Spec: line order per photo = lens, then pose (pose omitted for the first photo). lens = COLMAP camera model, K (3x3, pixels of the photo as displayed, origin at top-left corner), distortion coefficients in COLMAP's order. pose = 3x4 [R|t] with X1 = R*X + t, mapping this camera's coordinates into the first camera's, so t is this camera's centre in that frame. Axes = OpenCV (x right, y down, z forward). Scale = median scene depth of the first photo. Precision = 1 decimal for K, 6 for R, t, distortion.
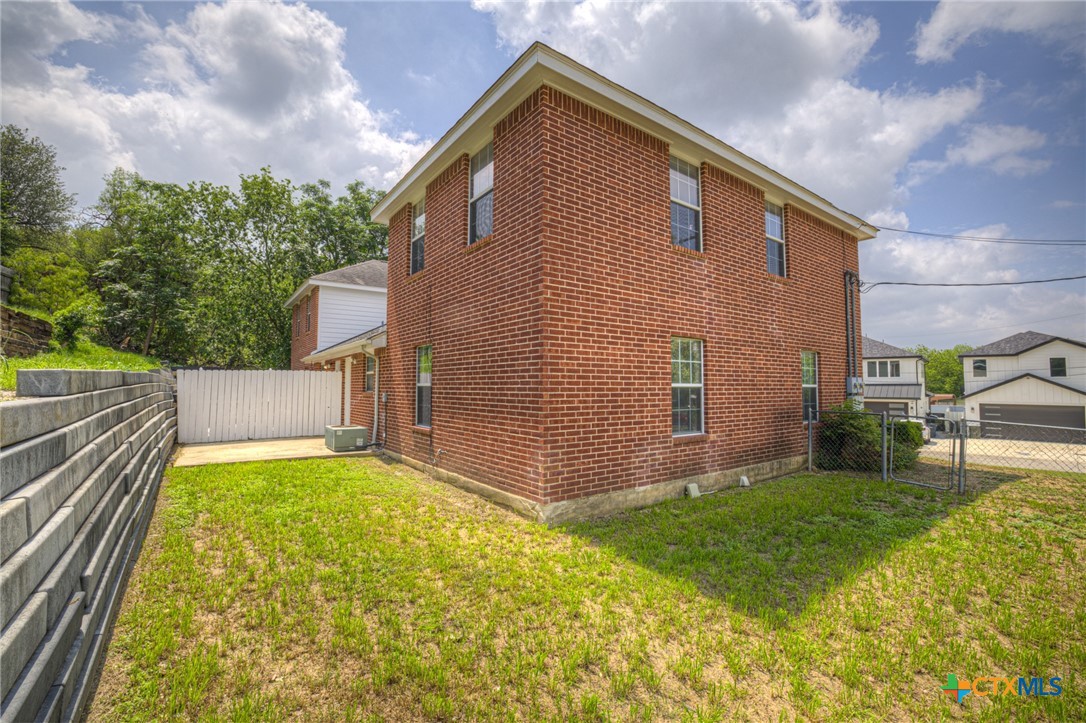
lens RADIAL K [[462.7, 0, 538.0], [0, 462.7, 359.6], [0, 0, 1]] dist [-0.049297, 0.017062]
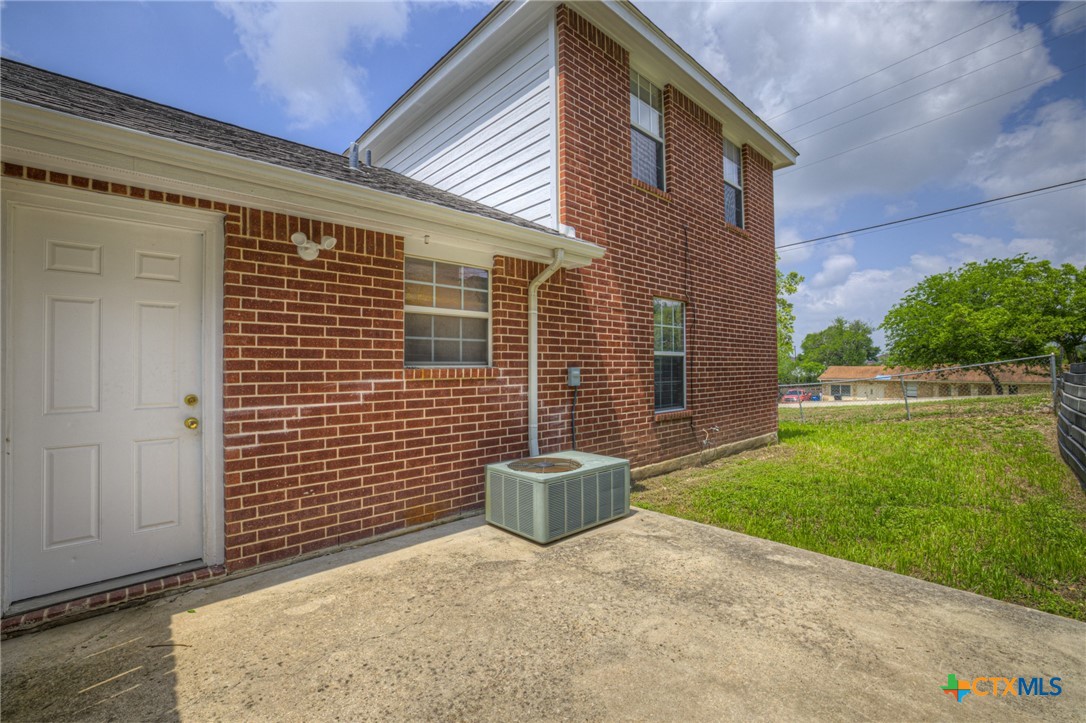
lens RADIAL K [[462.7, 0, 538.0], [0, 462.7, 359.6], [0, 0, 1]] dist [-0.049297, 0.017062]
pose [[-0.111270, 0.018501, 0.993618, -0.481811], [-0.049047, 0.998506, -0.024084, 0.046372], [-0.992579, -0.051414, -0.110196, 0.653127]]
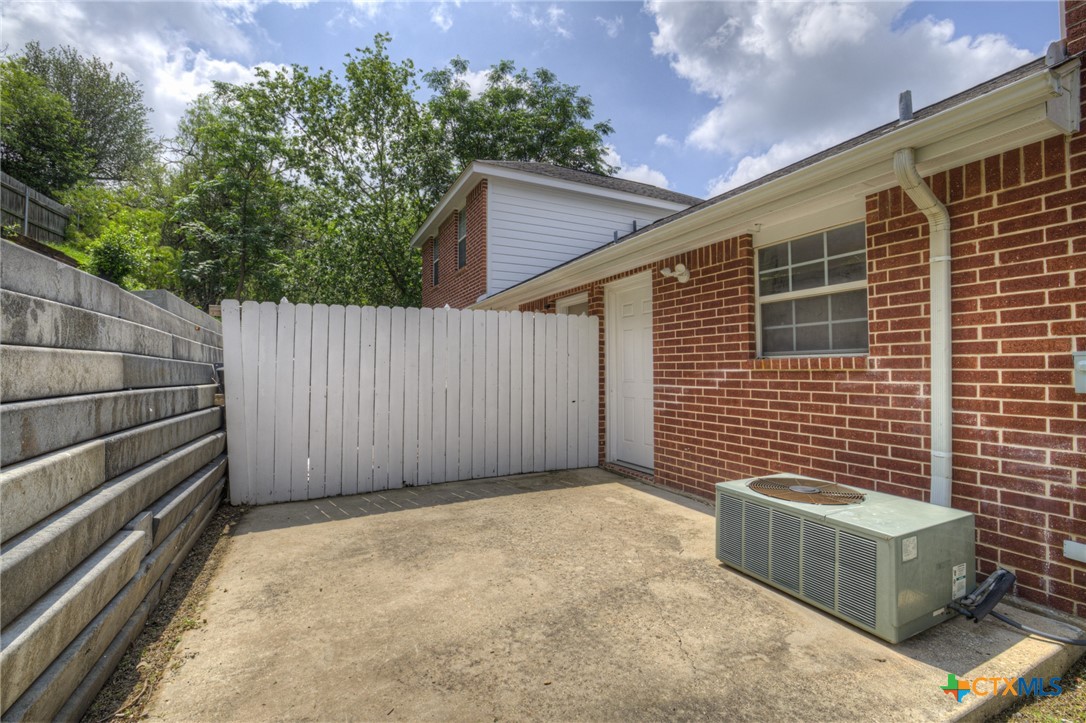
lens RADIAL K [[462.7, 0, 538.0], [0, 462.7, 359.6], [0, 0, 1]] dist [-0.049297, 0.017062]
pose [[0.984931, -0.007066, -0.172802, -0.324390], [0.013559, 0.999245, 0.036422, 0.039112], [0.172414, -0.038216, 0.984283, 0.454204]]
